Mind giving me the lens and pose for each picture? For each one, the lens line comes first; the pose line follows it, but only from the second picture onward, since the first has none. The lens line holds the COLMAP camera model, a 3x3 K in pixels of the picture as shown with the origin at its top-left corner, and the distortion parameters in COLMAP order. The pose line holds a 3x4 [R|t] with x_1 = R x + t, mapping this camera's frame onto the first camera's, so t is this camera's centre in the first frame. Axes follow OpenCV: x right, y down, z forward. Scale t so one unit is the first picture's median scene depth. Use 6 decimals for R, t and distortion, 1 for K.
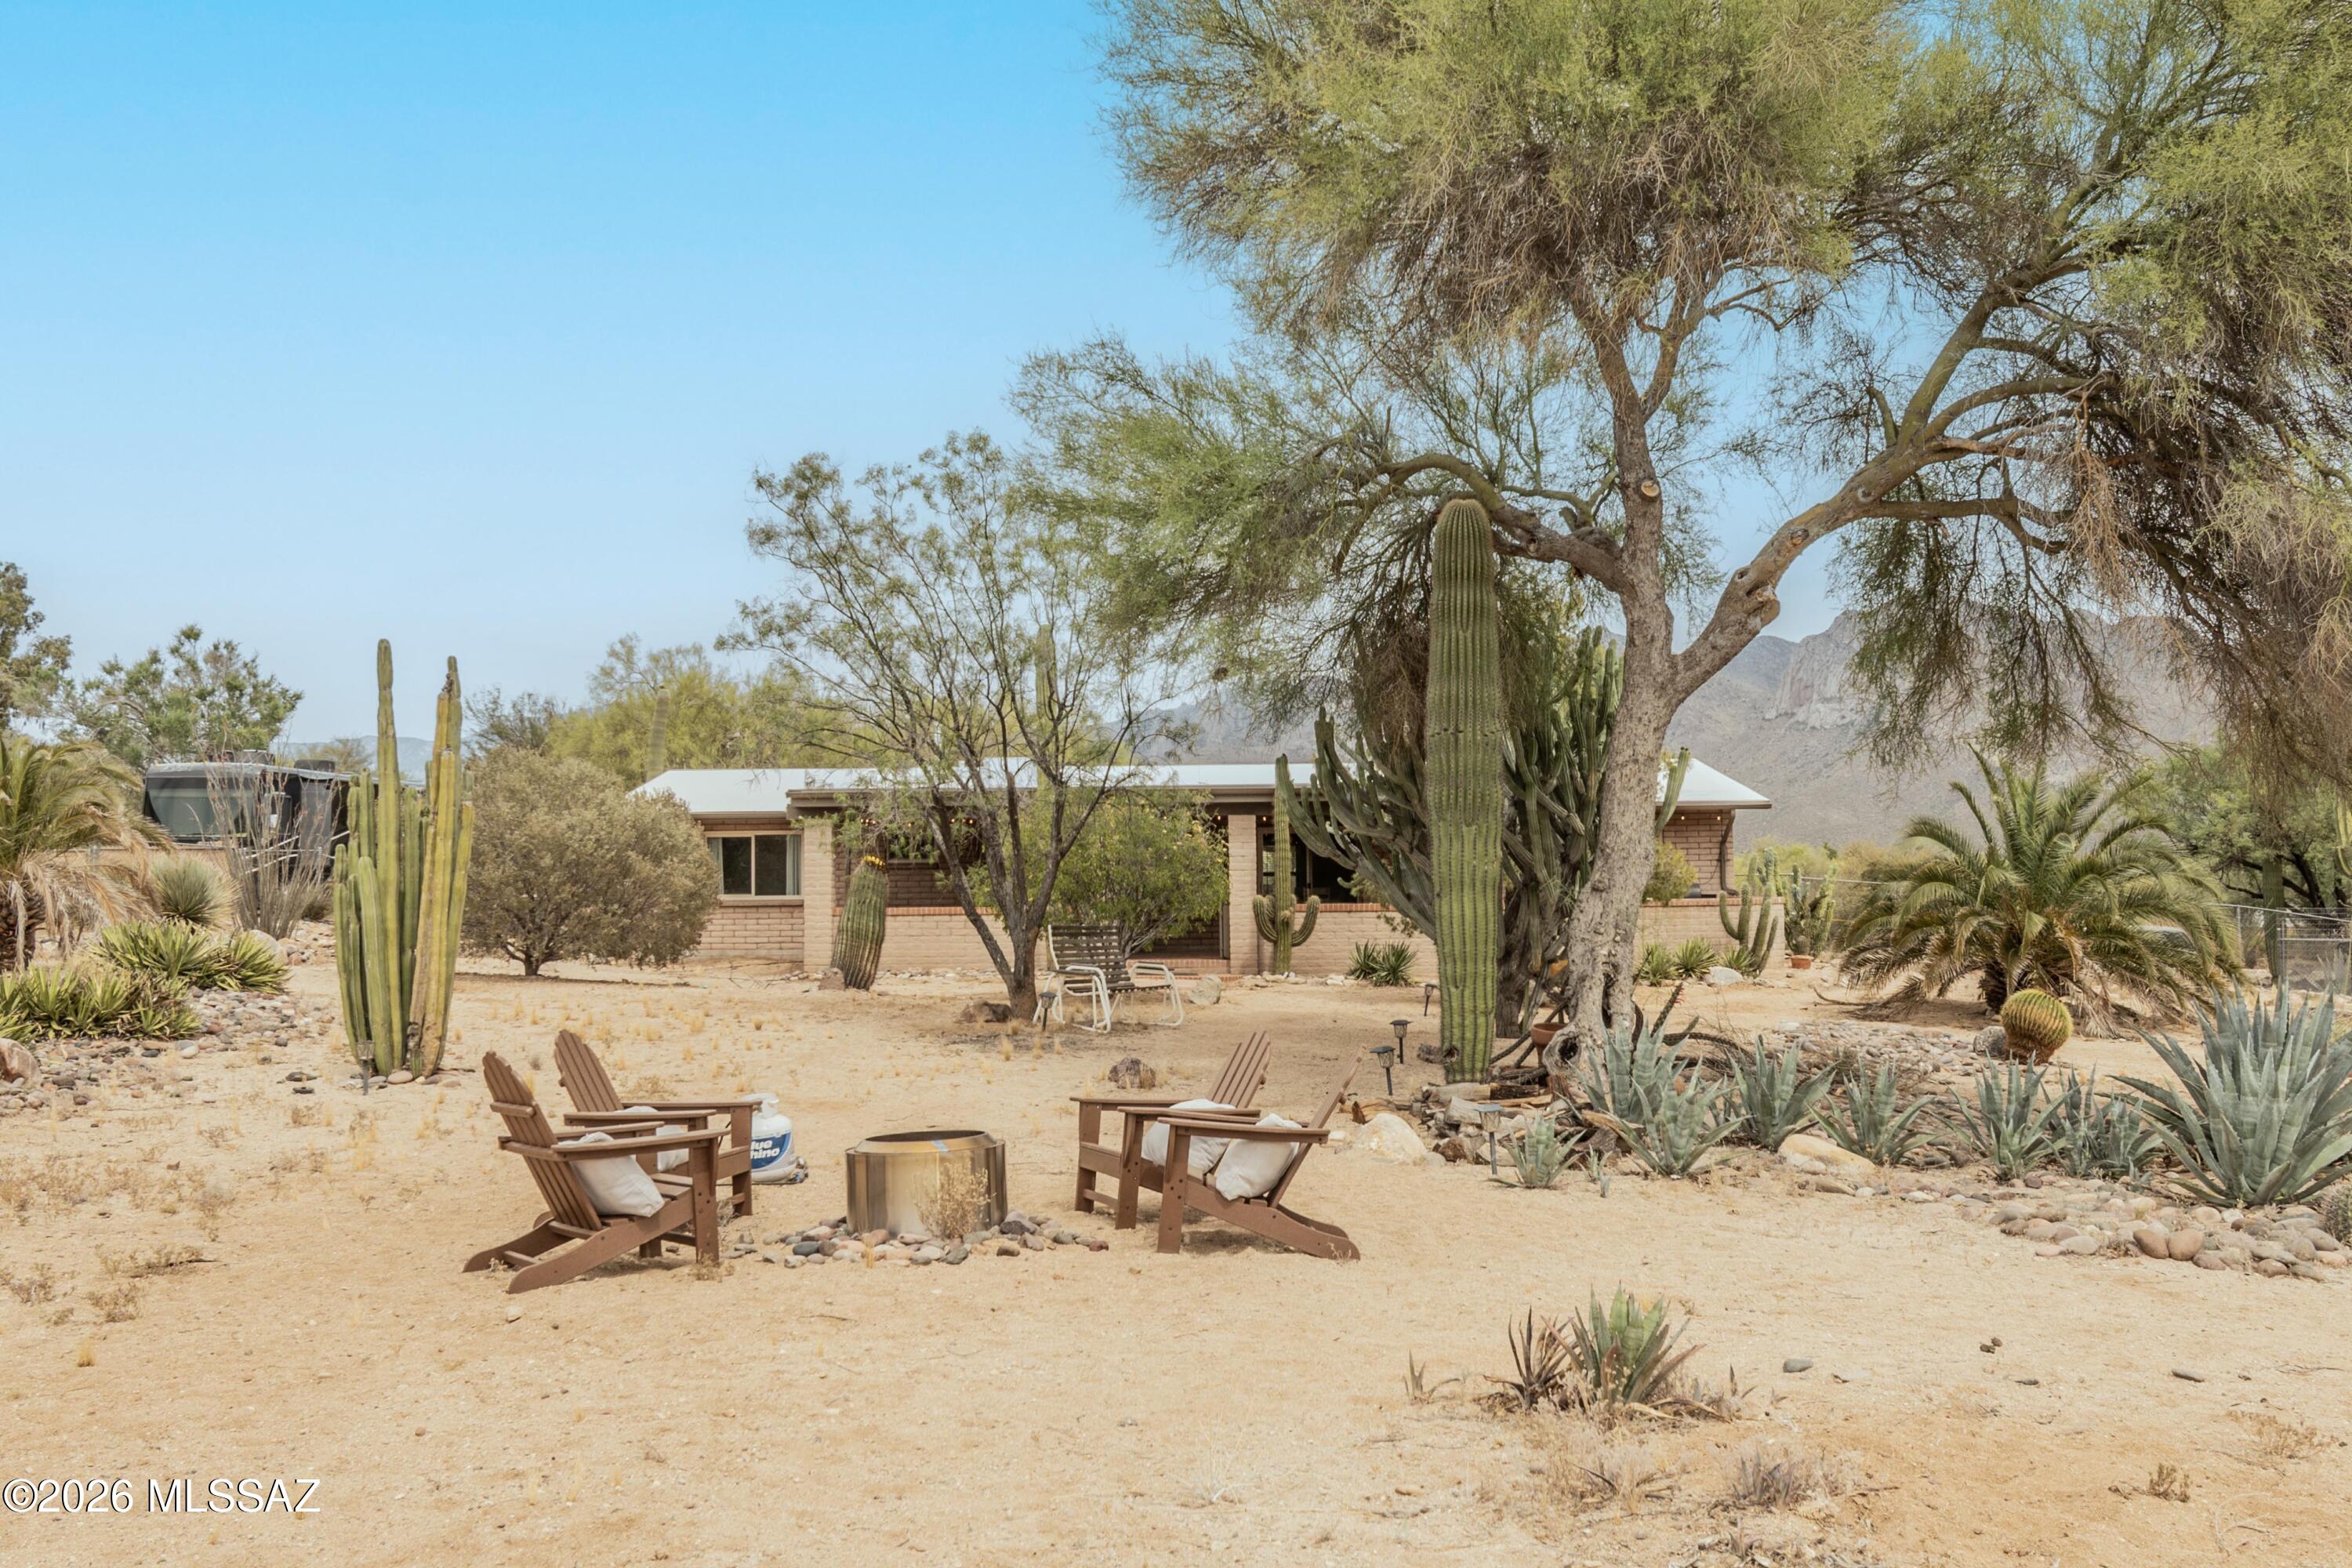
lens RADIAL K [[2012.0, 0, 1174.9], [0, 2012.0, 788.1], [0, 0, 1]] dist [-0.005601, 0.007203]
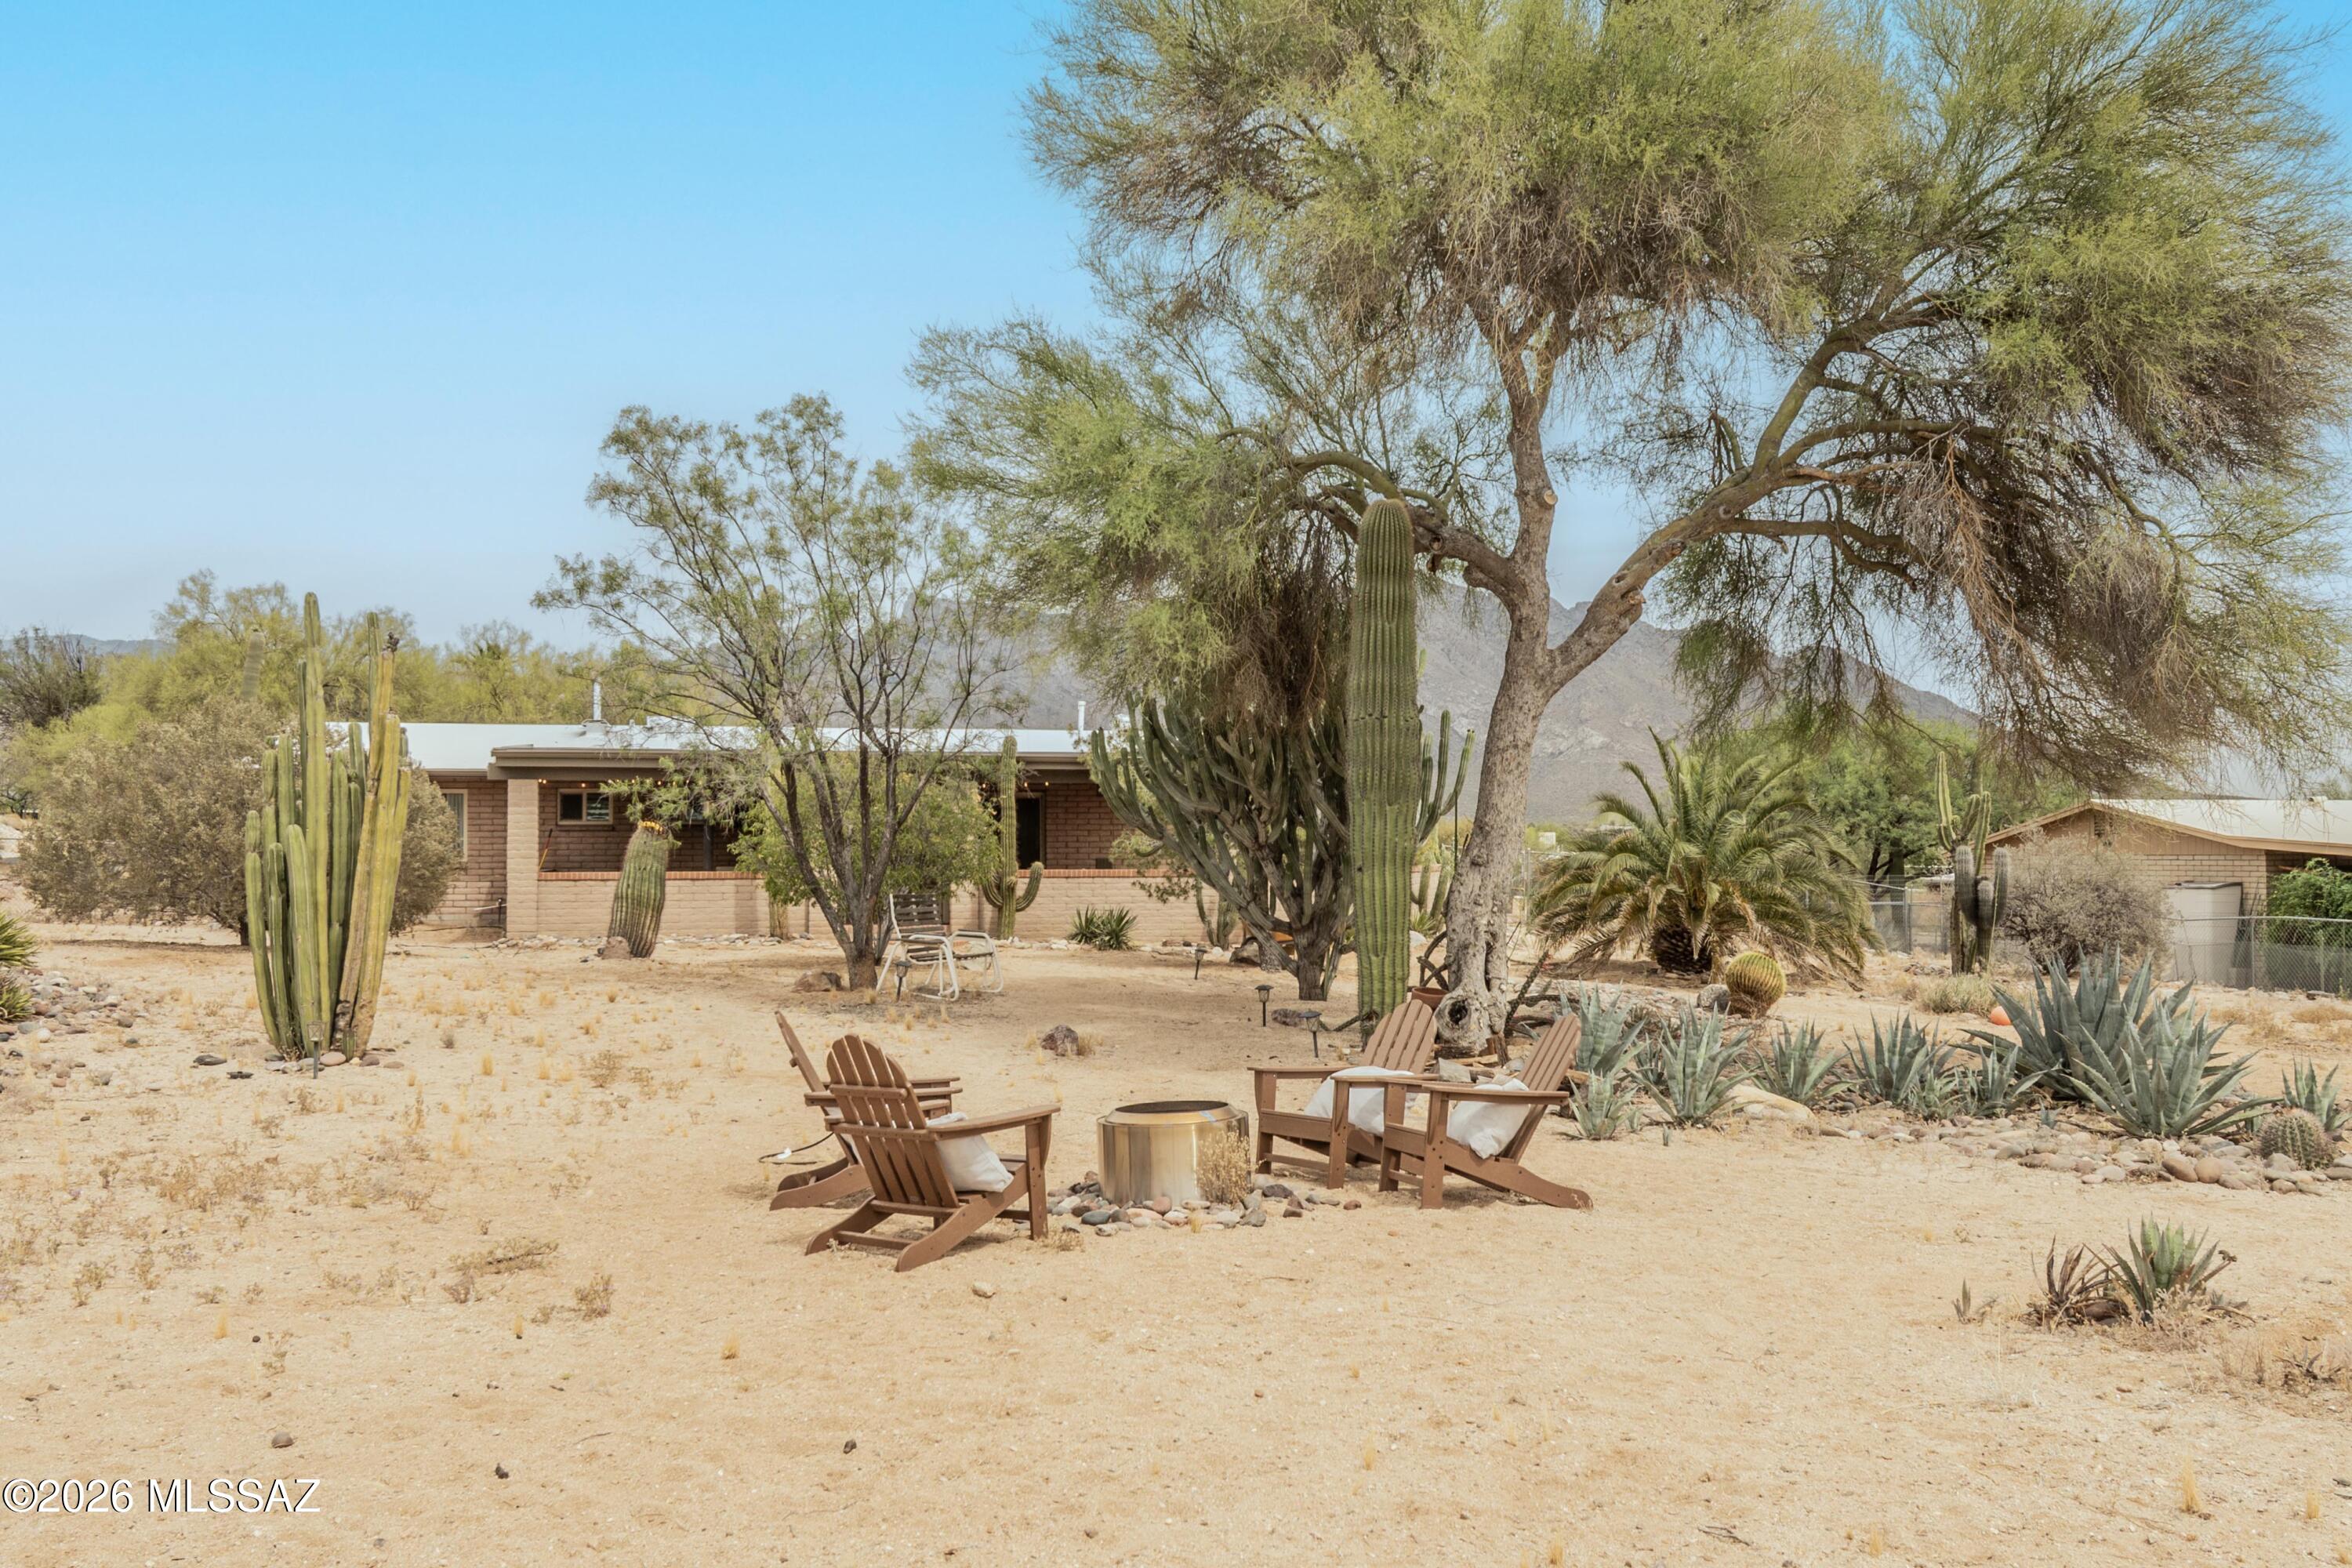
lens RADIAL K [[2012.0, 0, 1166.1], [0, 2012.0, 792.9], [0, 0, 1]] dist [-0.005601, 0.007203]
pose [[0.969037, 0.013228, 0.246562, -0.199809], [-0.018926, 0.999605, 0.020756, -0.006483], [-0.246191, -0.024780, 0.968905, -0.006093]]
